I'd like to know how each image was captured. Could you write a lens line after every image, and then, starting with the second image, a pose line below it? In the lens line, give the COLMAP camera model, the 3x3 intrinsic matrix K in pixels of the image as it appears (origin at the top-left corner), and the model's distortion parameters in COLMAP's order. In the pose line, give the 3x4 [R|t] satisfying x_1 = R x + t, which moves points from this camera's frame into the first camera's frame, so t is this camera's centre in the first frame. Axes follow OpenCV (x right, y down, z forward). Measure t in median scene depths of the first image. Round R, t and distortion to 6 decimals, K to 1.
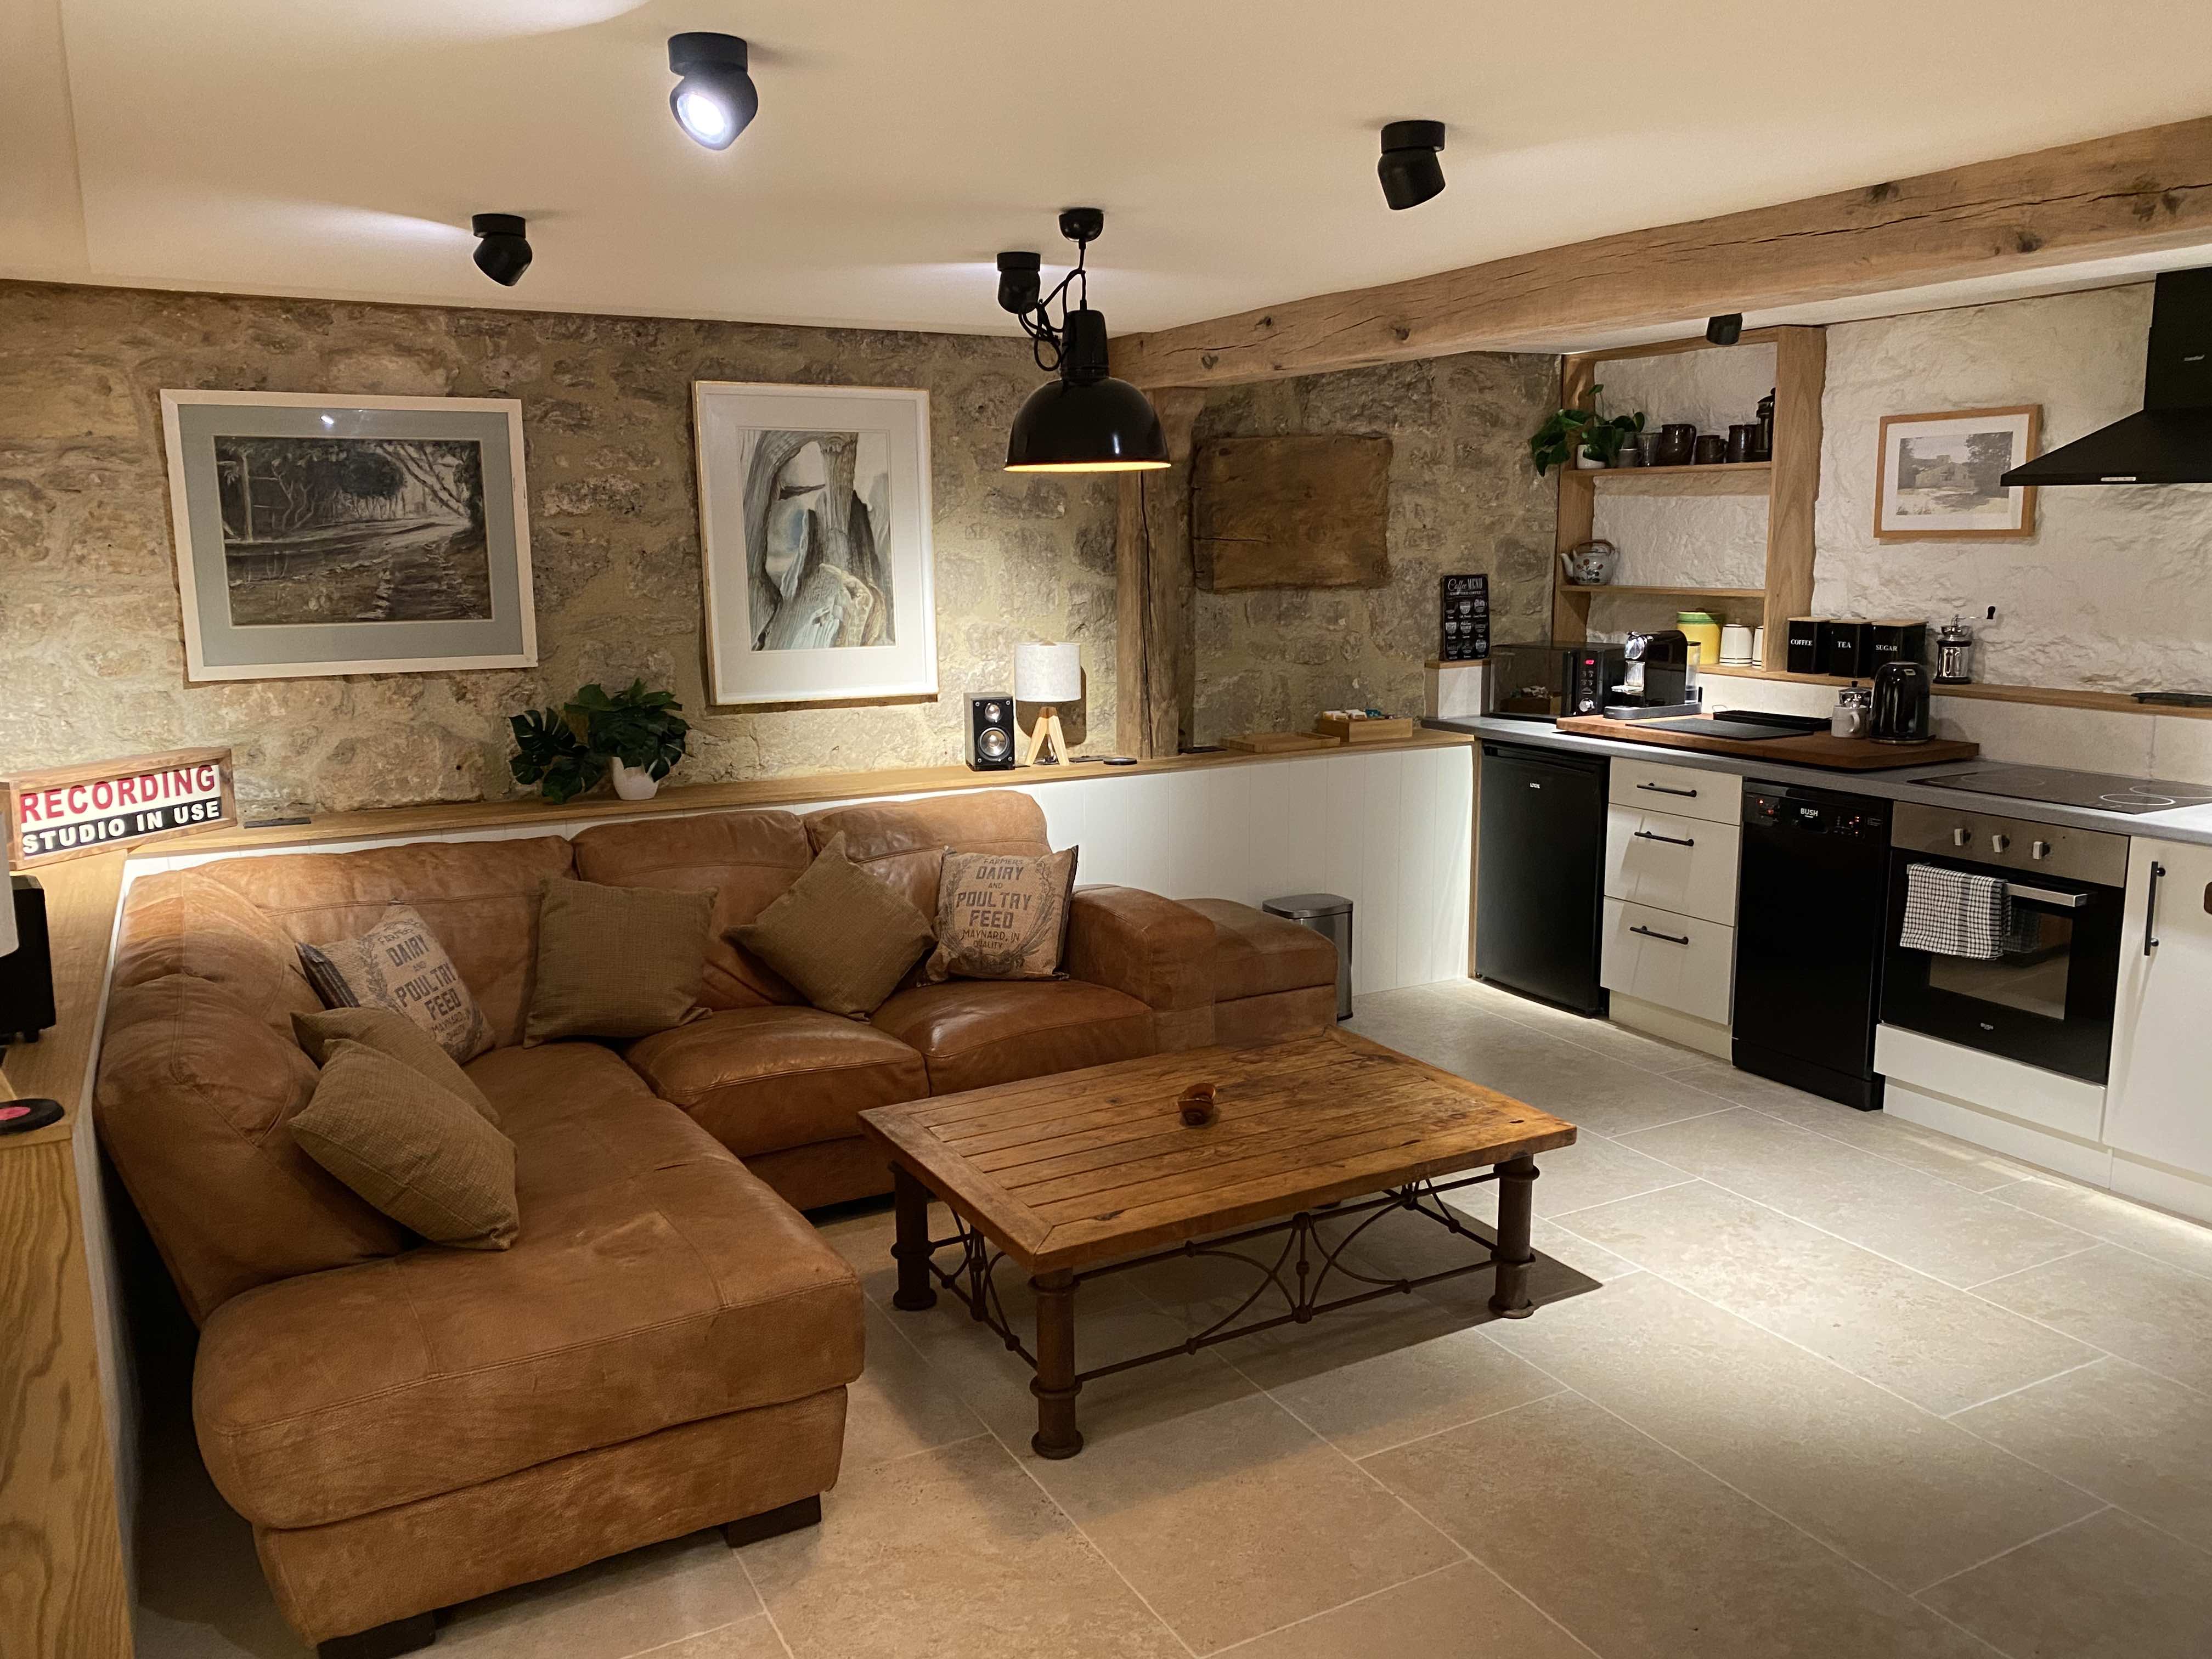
lens RADIAL K [[1682.7, 0, 1107.9], [0, 1682.7, 842.0], [0, 0, 1]] dist [0.005550, 0.000187]
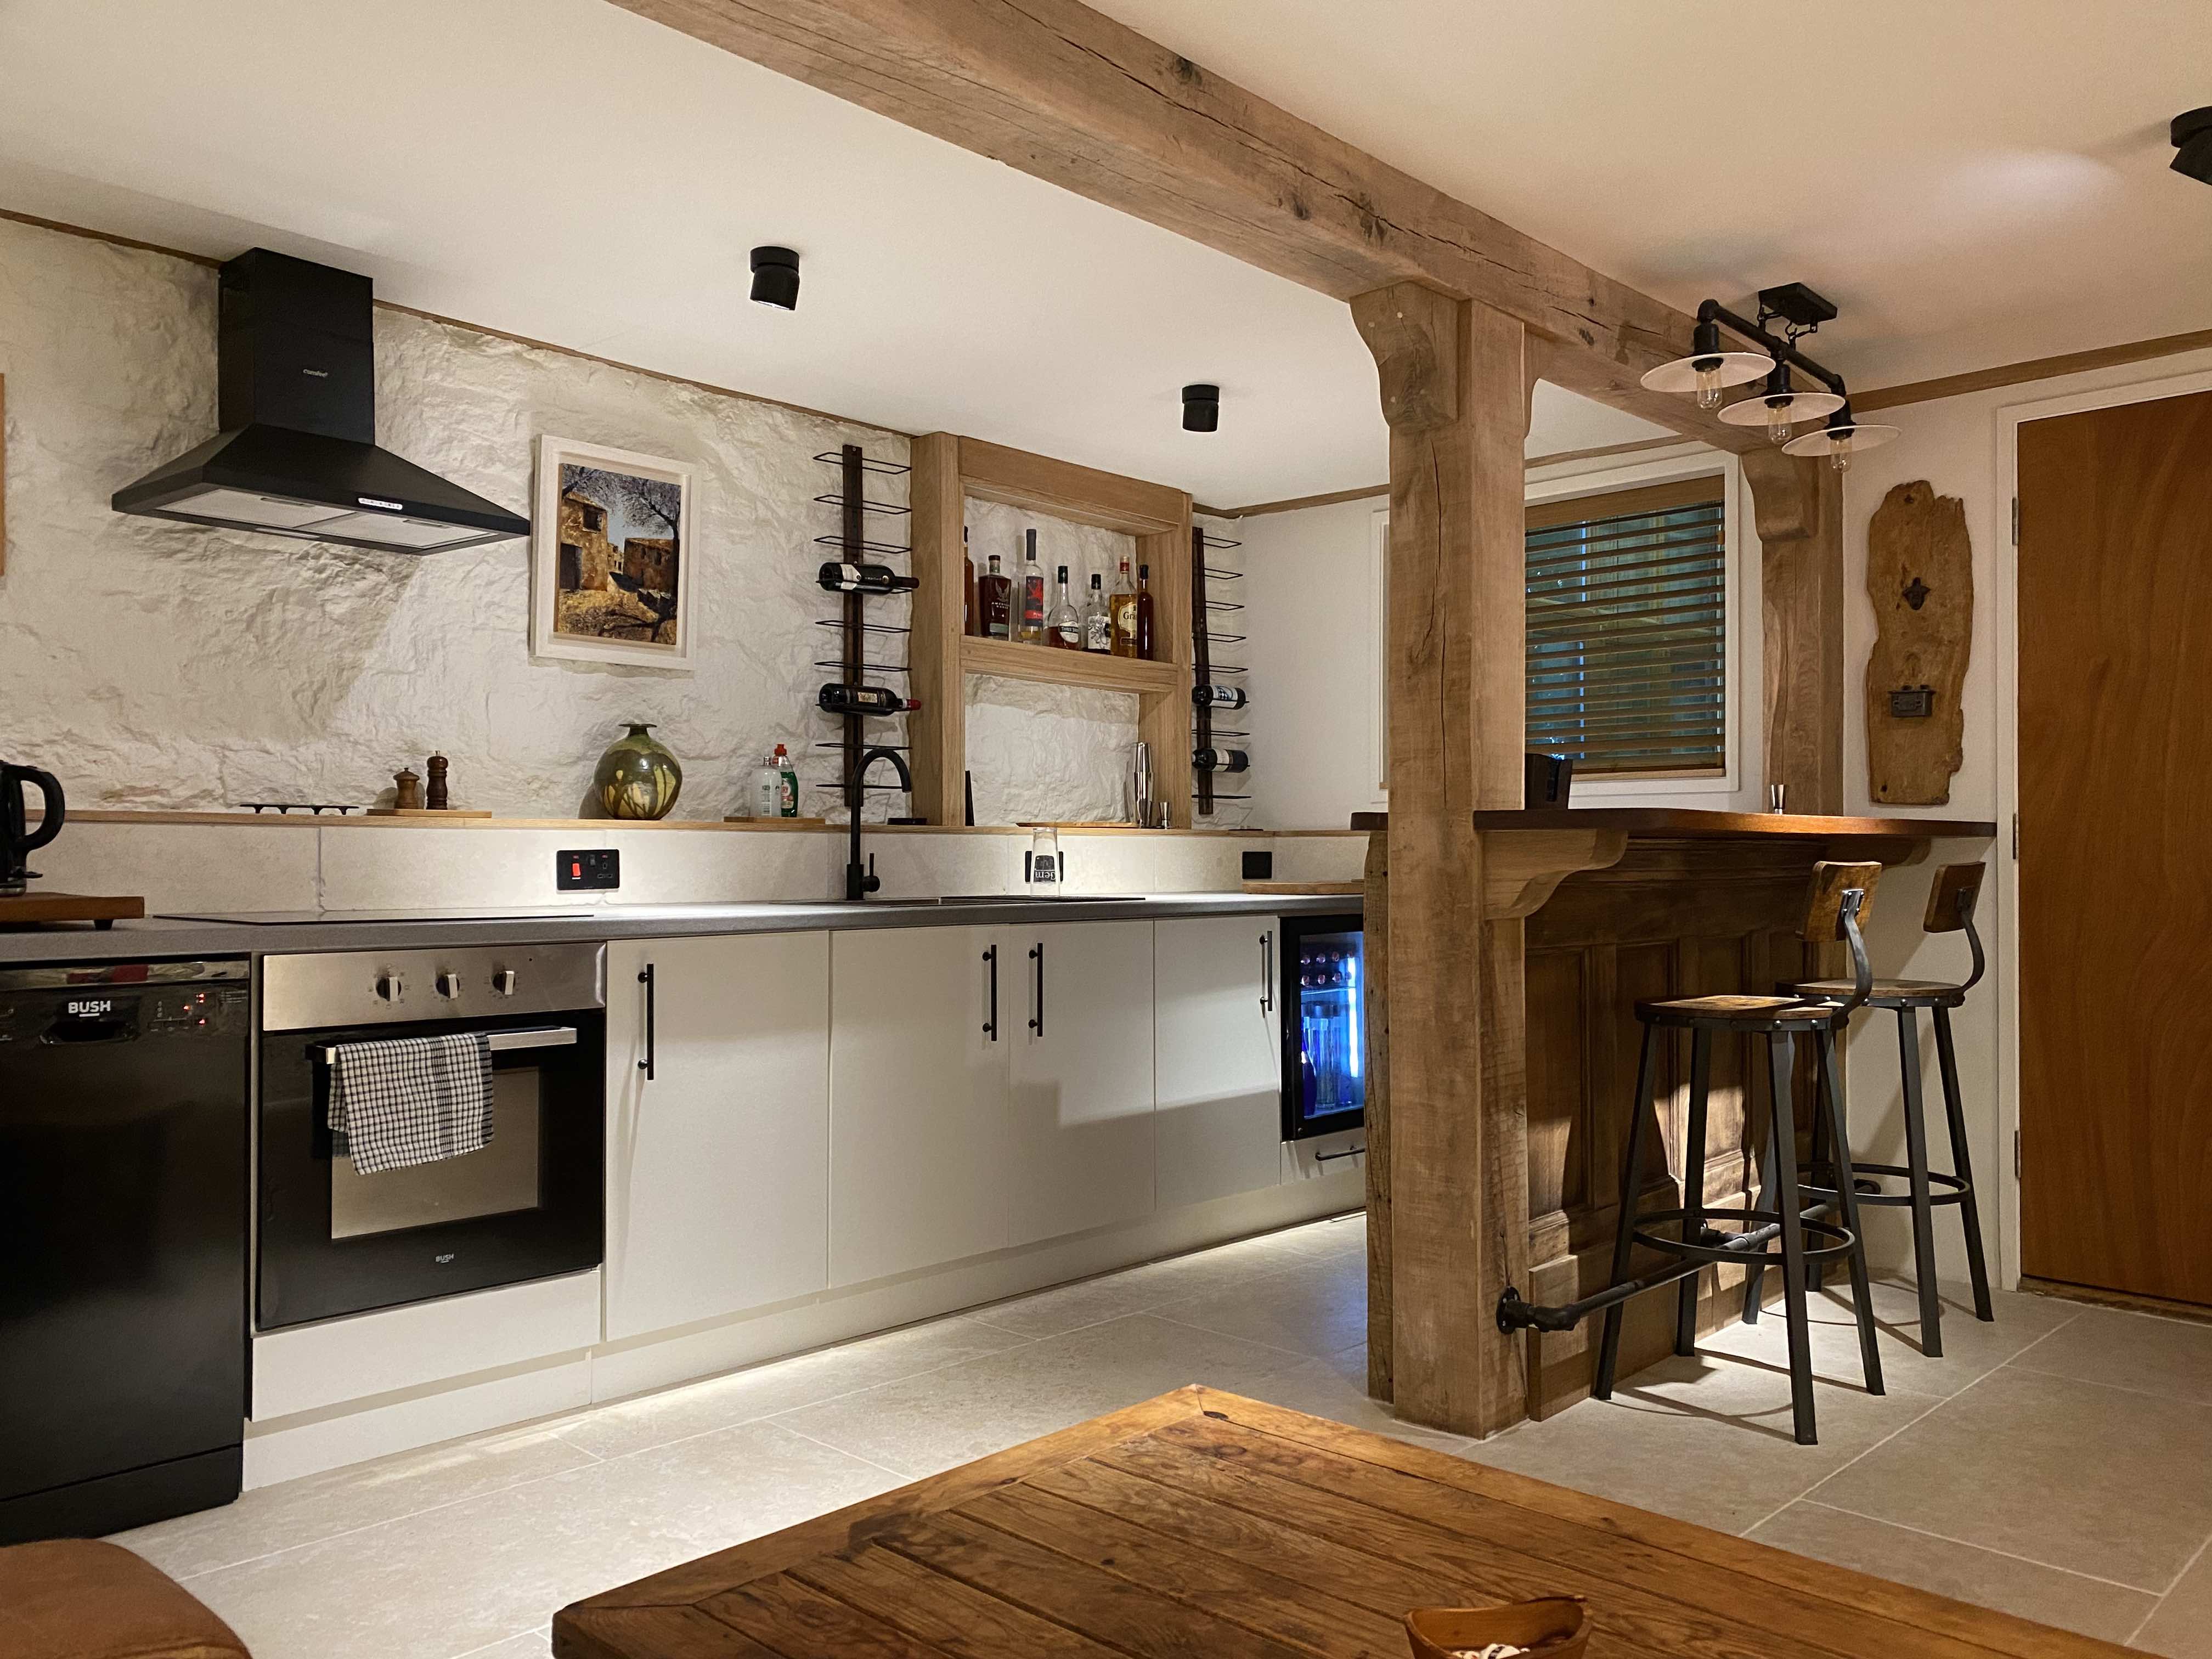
lens RADIAL K [[1682.7, 0, 1107.9], [0, 1682.7, 842.0], [0, 0, 1]] dist [0.005550, 0.000187]
pose [[-0.296701, 0.017306, 0.954813, -0.216332], [0.179591, 0.983008, 0.037989, -0.034531], [-0.937931, 0.182747, -0.294768, 0.926995]]
